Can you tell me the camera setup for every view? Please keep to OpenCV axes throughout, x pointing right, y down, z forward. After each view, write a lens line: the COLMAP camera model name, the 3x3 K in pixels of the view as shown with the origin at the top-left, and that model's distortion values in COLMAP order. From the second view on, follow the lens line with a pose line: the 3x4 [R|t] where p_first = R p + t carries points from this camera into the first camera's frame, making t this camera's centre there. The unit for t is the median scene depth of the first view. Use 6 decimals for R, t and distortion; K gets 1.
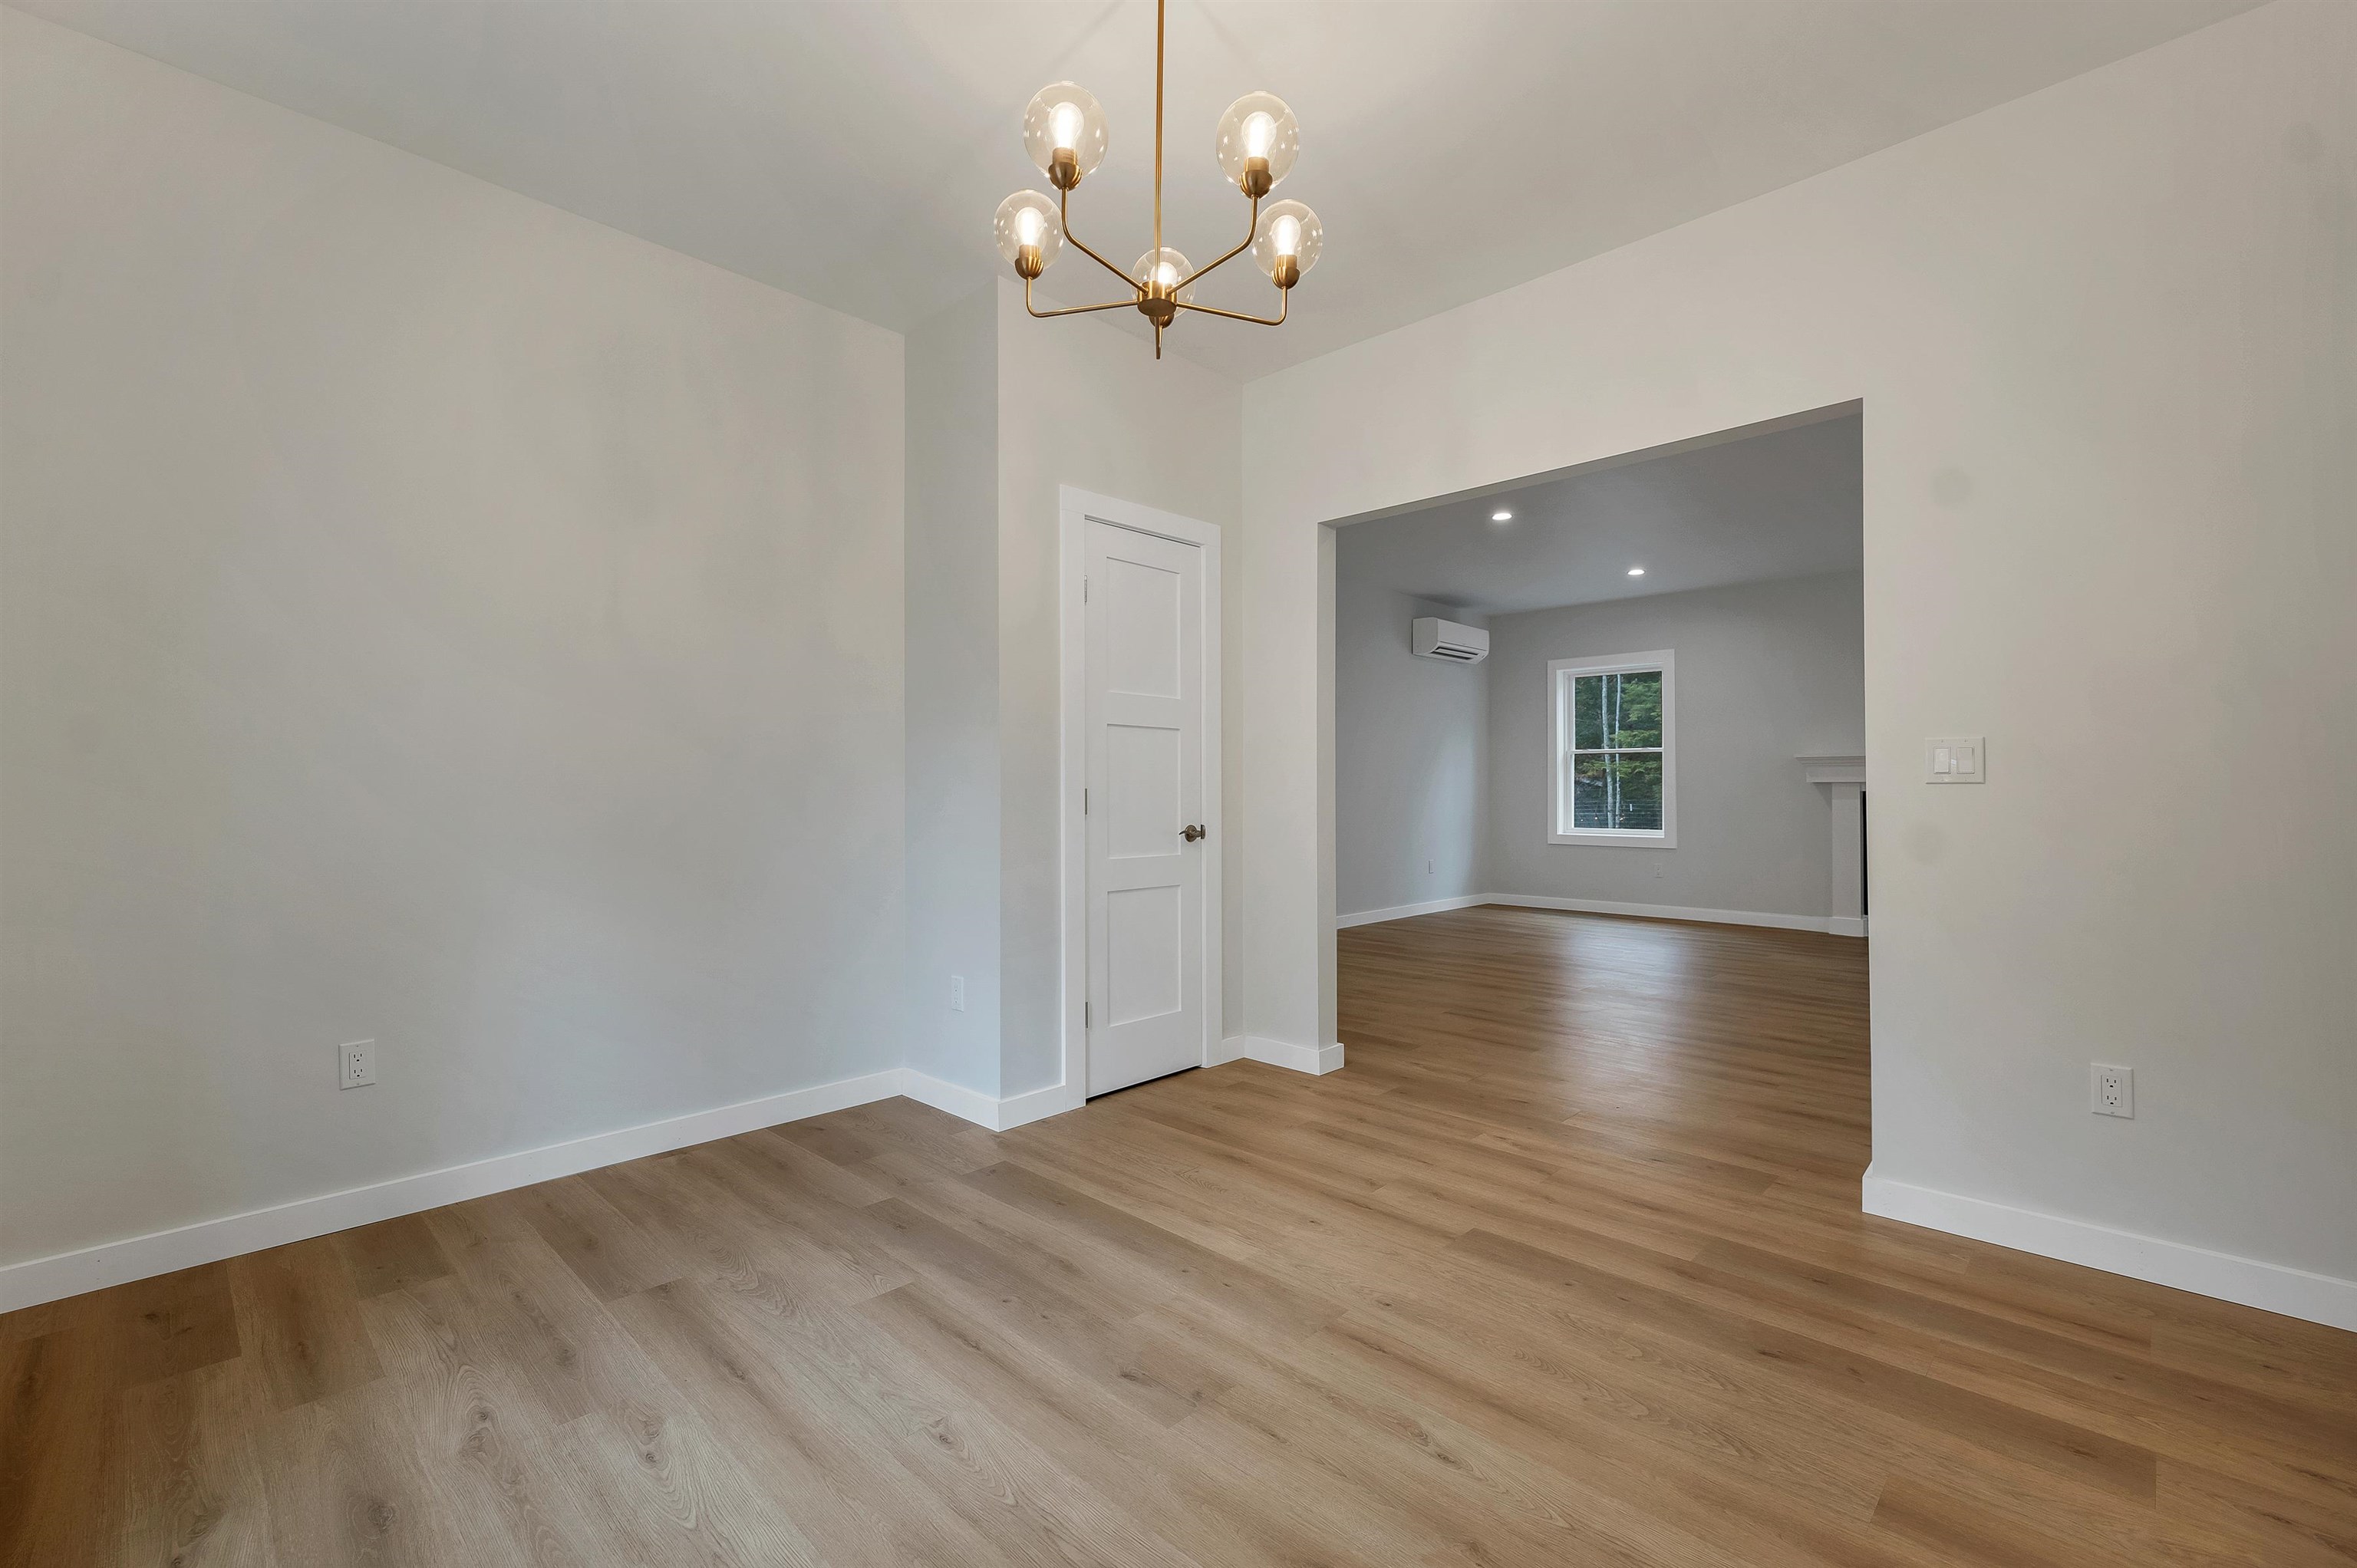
lens RADIAL K [[1003.3, 0, 1178.5], [0, 1003.3, 784.0], [0, 0, 1]] dist [0.002006, 0.000127]
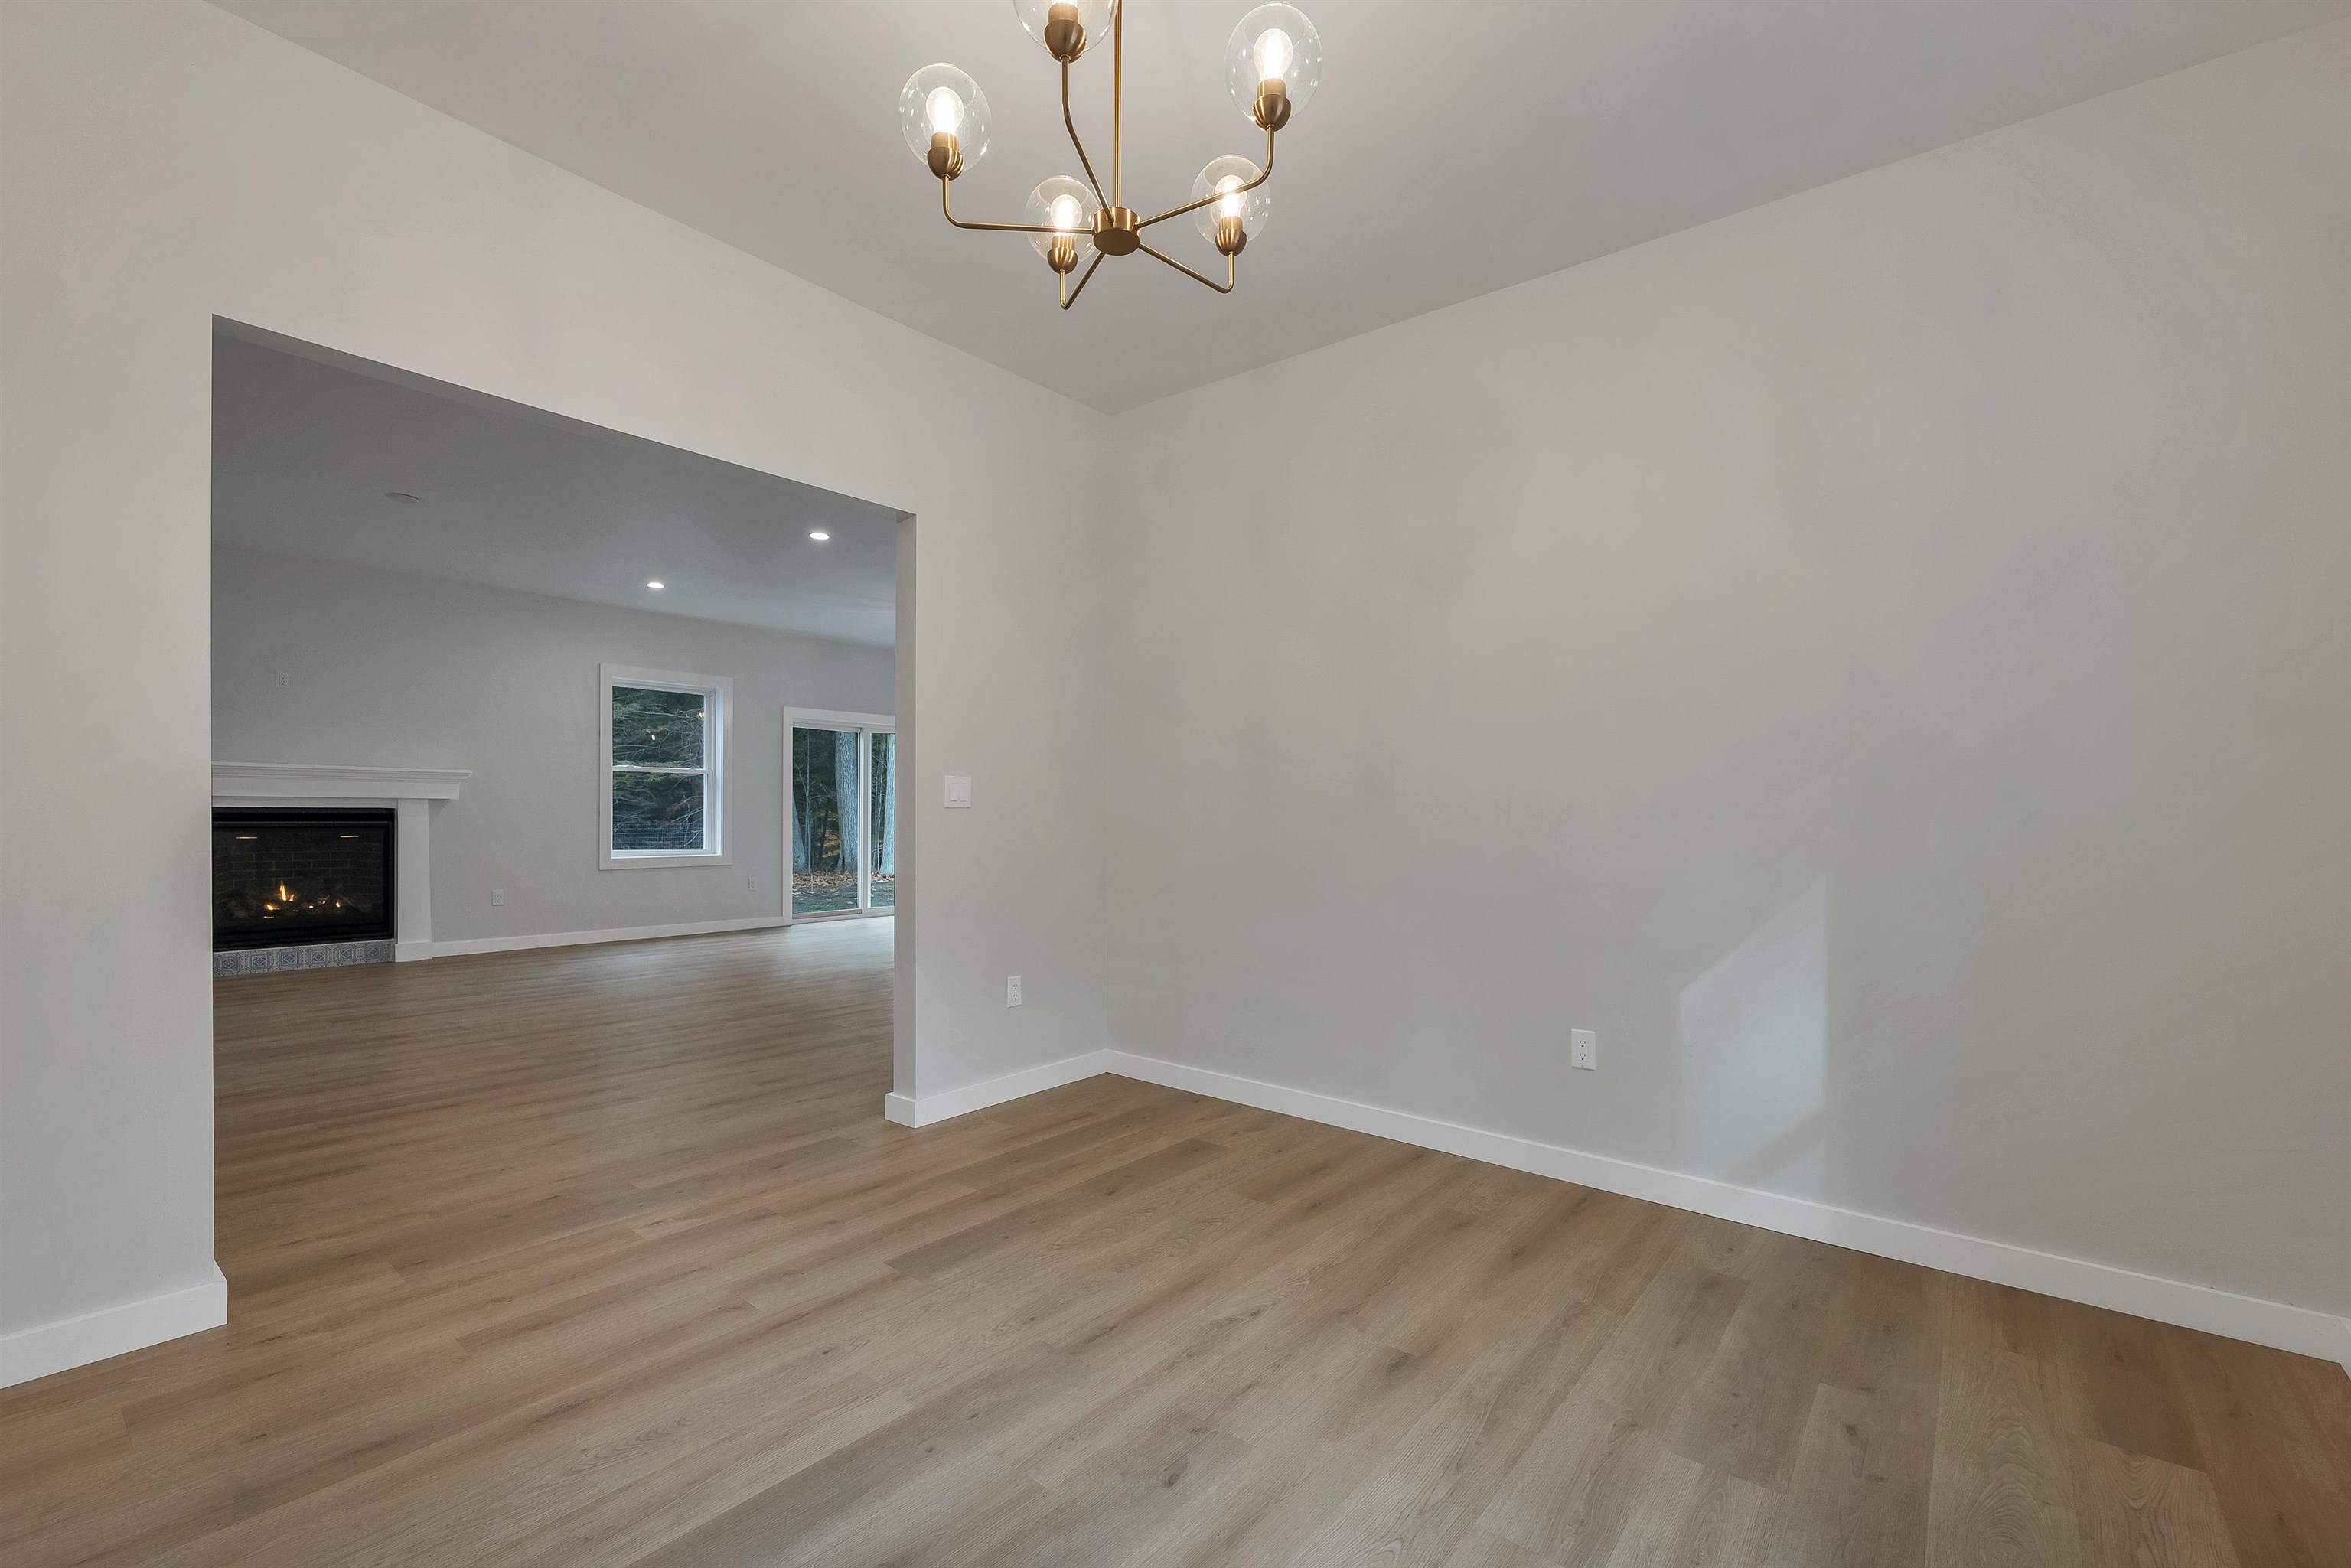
lens RADIAL K [[986.8, 0, 1168.4], [0, 986.8, 831.4], [0, 0, 1]] dist [0.000468, -0.000028]
pose [[-0.083754, -0.018488, 0.996315, -0.855411], [-0.014221, 0.999748, 0.017356, 0.003168], [-0.996385, -0.012715, -0.083996, 1.024207]]
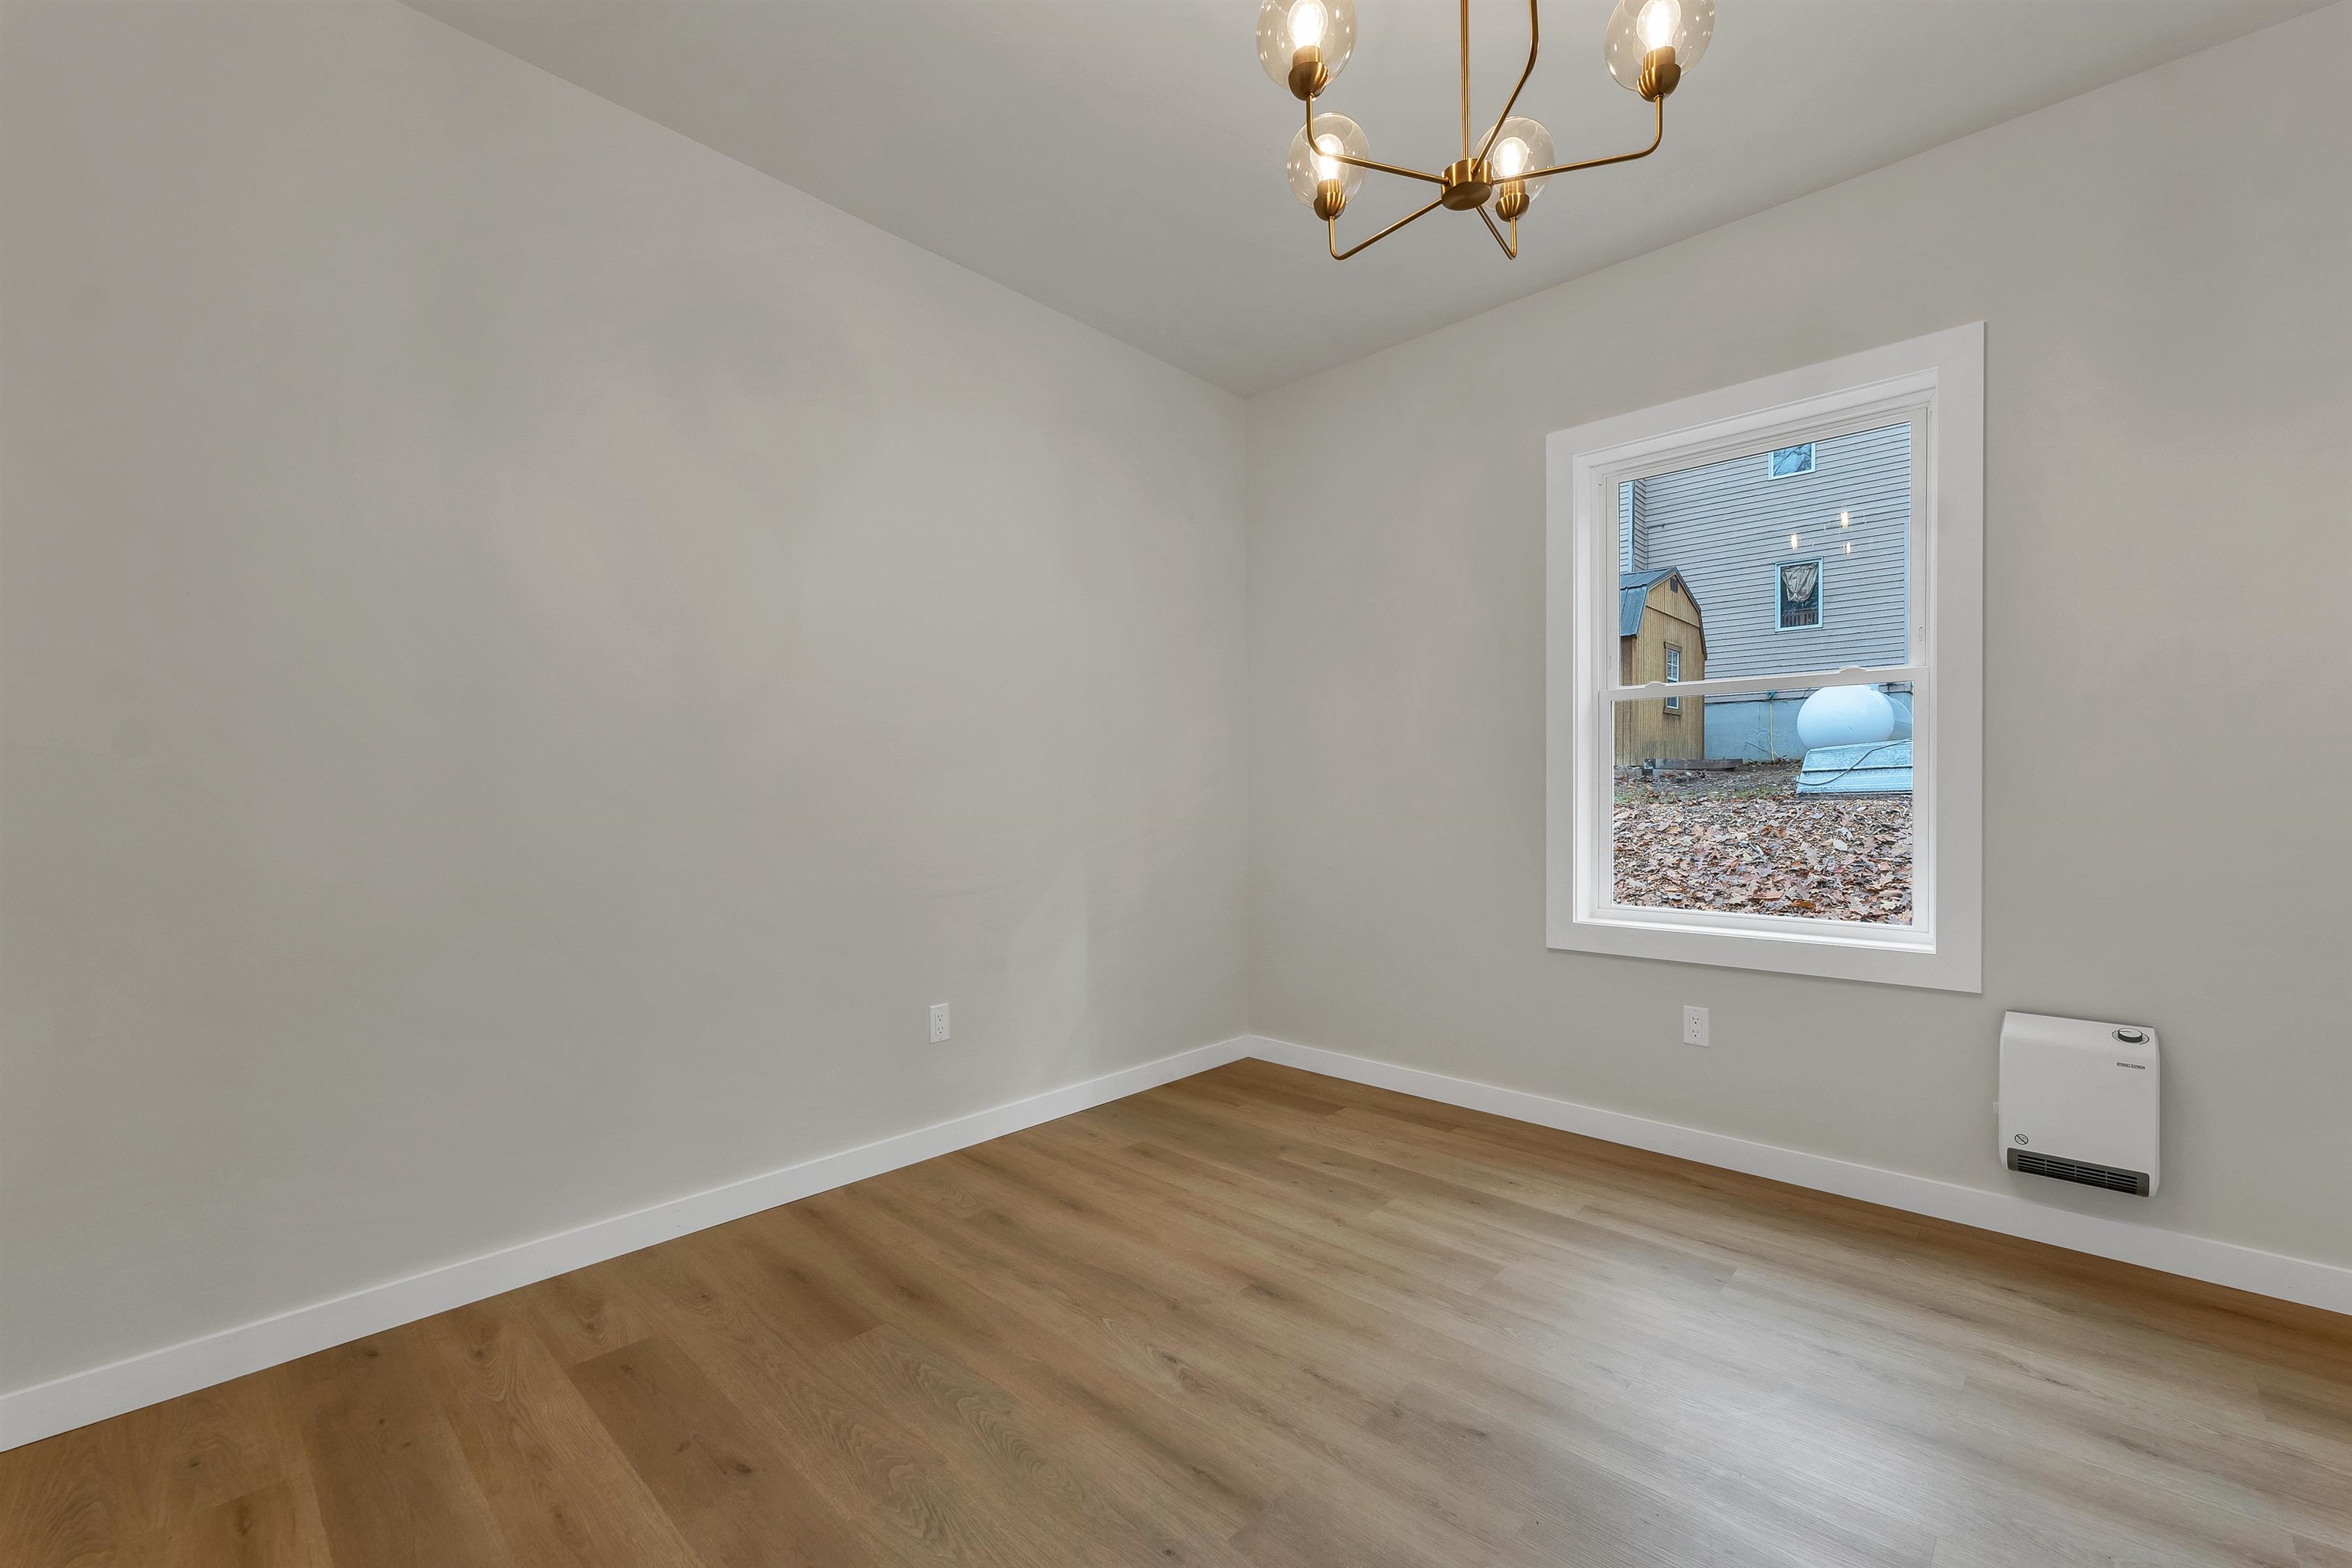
lens RADIAL K [[970.6, 0, 1170.6], [0, 970.6, 803.1], [0, 0, 1]] dist [0.002511, -0.000036]
pose [[-0.999944, 0.007044, -0.007953, 0.224301], [0.007021, 0.999971, 0.002863, 0.003533], [0.007973, 0.002807, -0.999964, 1.788943]]
